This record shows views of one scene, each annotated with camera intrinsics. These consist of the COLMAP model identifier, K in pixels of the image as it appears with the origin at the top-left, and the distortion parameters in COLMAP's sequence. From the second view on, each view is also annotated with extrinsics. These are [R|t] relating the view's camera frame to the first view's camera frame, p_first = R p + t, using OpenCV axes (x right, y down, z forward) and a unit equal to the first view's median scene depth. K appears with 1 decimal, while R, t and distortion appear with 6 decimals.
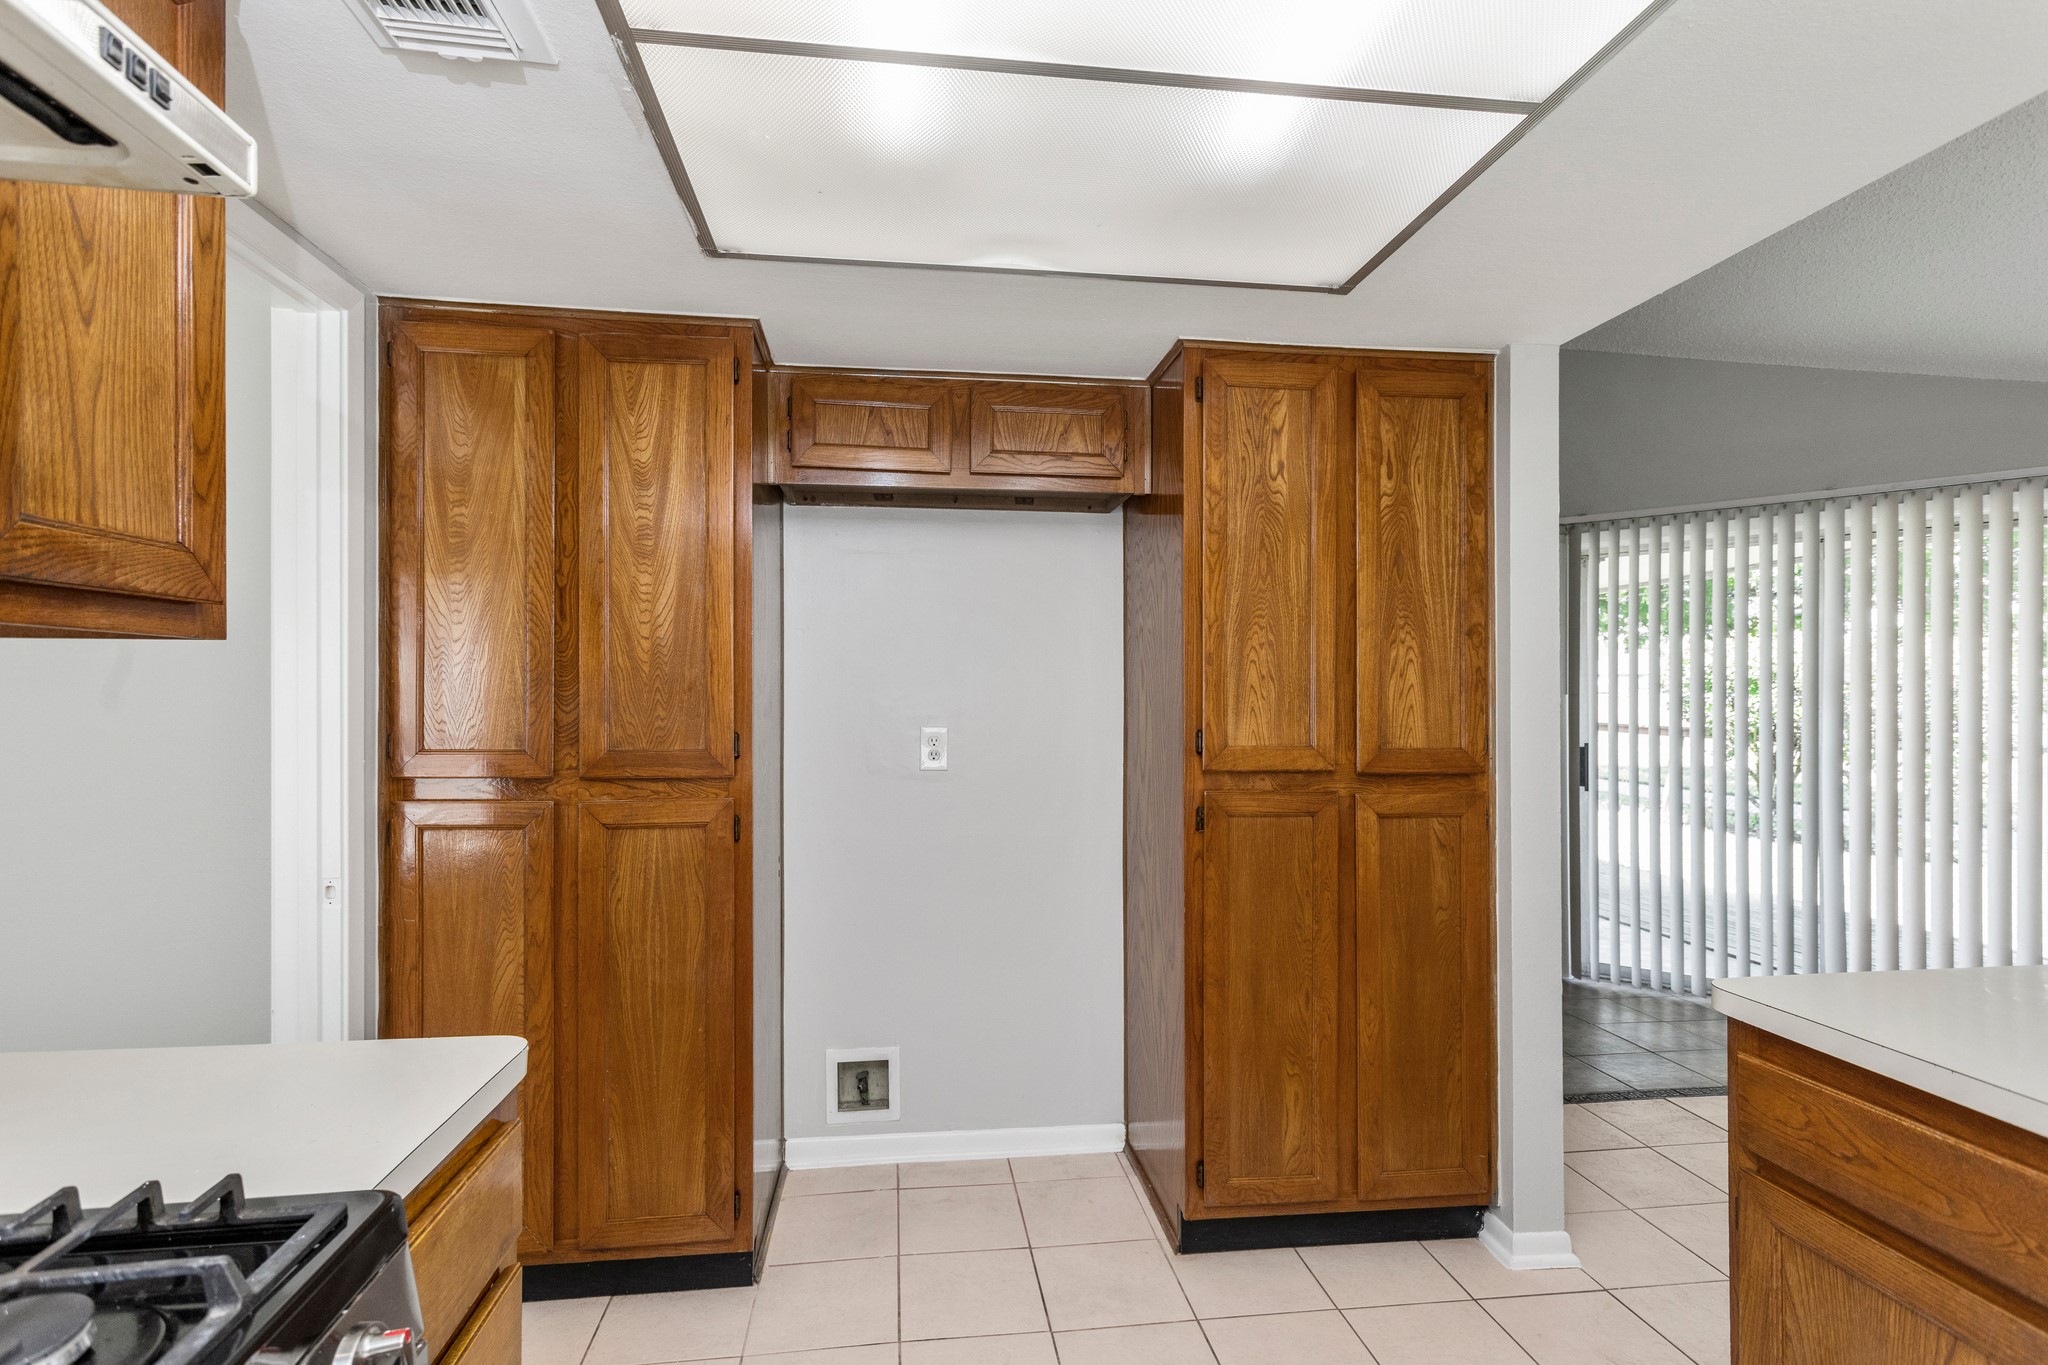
lens RADIAL K [[984.2, 0, 1016.0], [0, 984.2, 697.2], [0, 0, 1]] dist [0.001557, 0.000176]
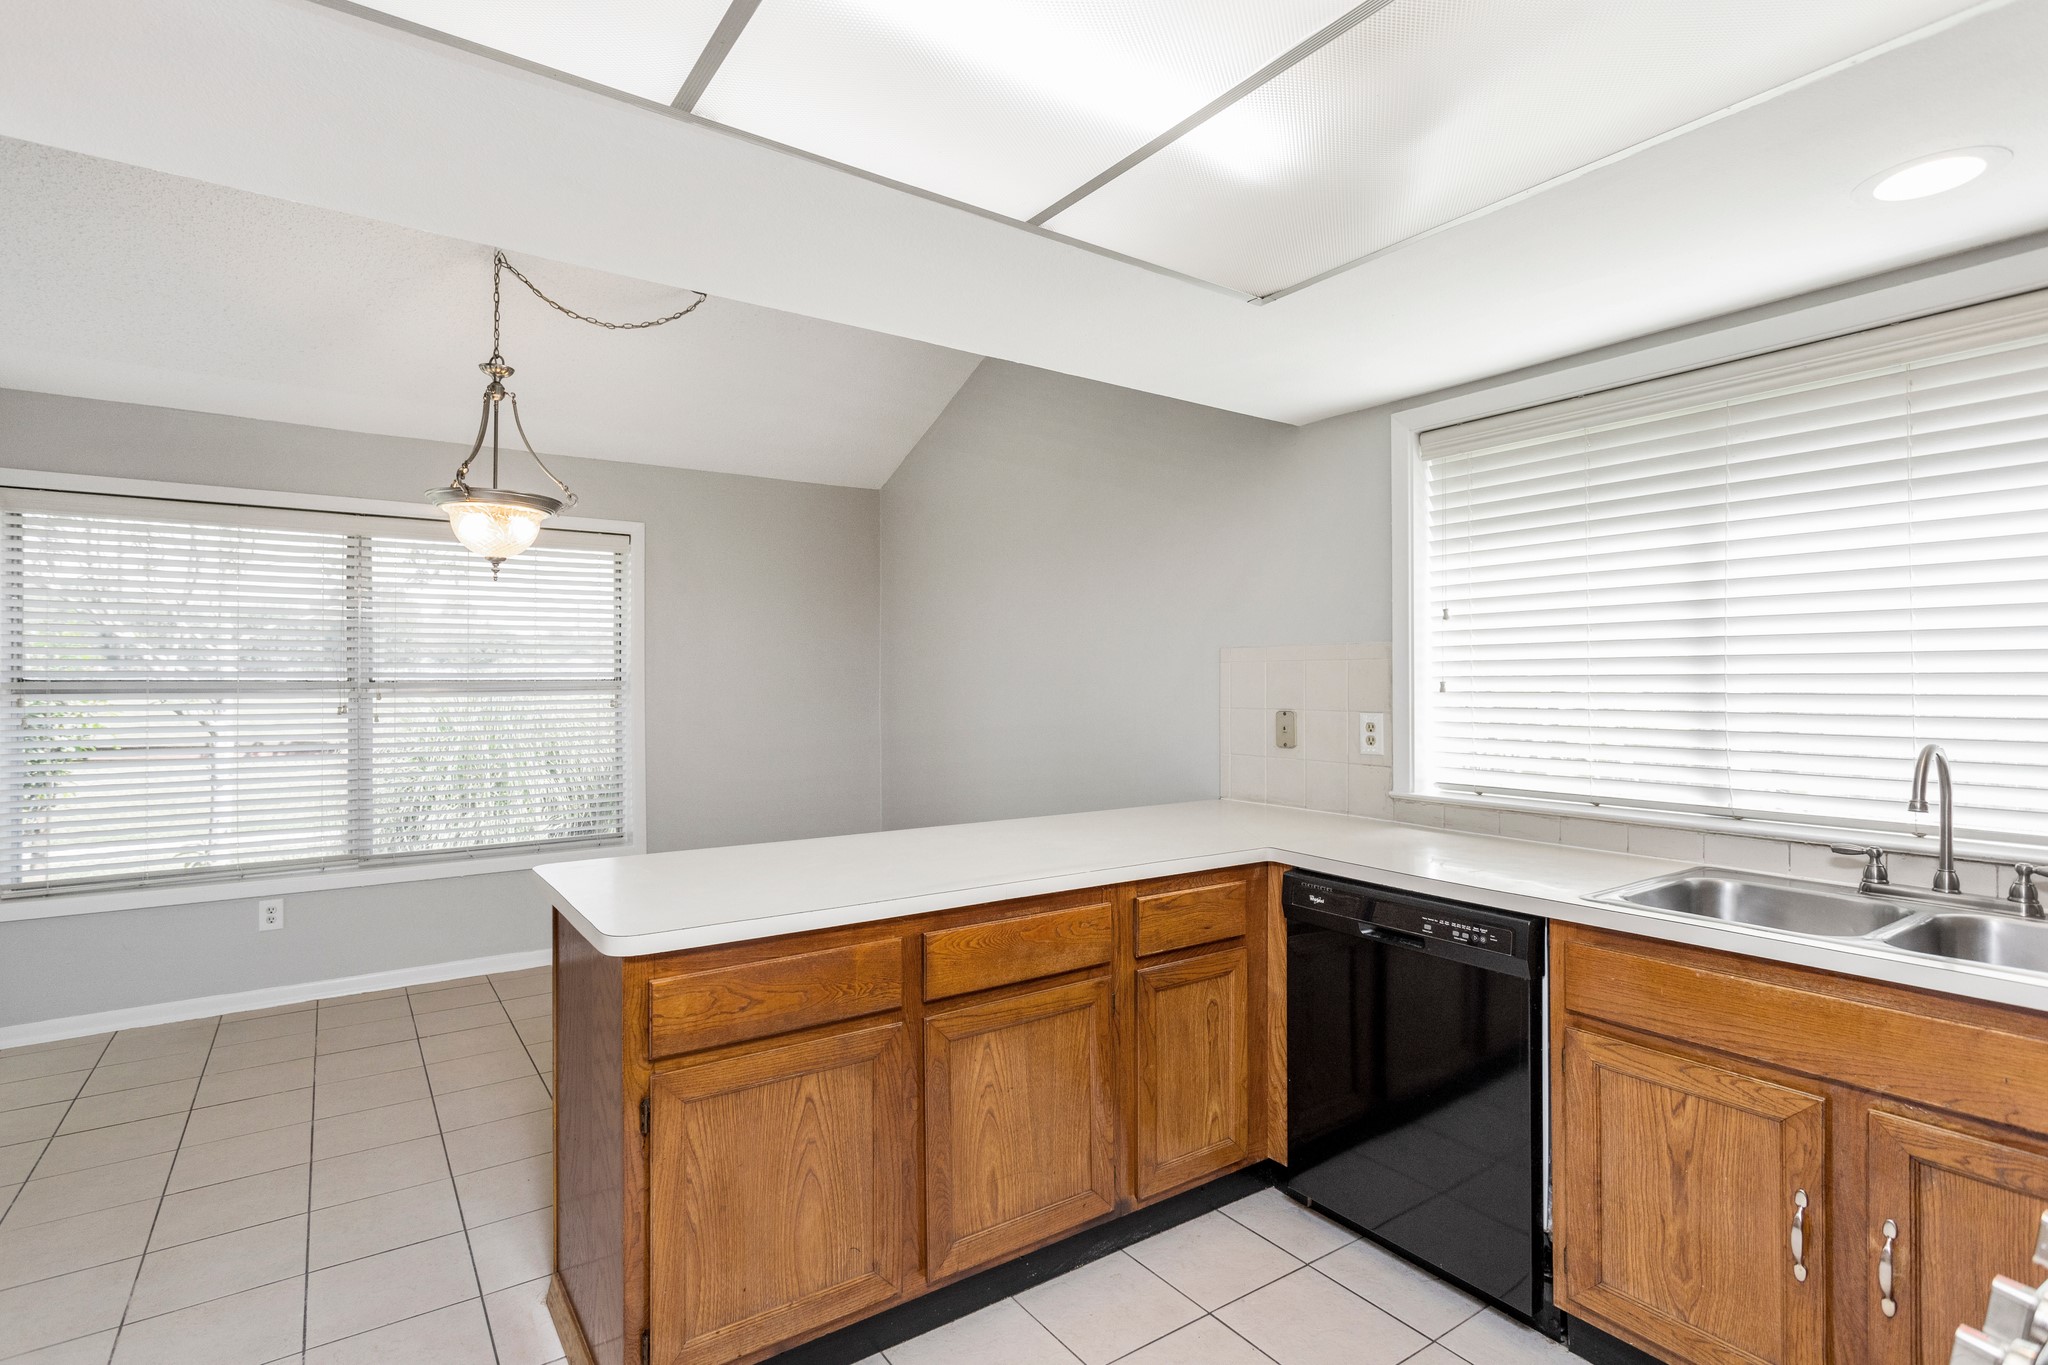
lens RADIAL K [[992.9, 0, 1008.3], [0, 992.9, 675.8], [0, 0, 1]] dist [0.001628, 0.000129]
pose [[-0.459404, 0.006006, 0.888207, -0.349539], [-0.000226, 0.999976, -0.006879, -0.001862], [-0.888227, -0.003361, -0.459392, 0.755904]]
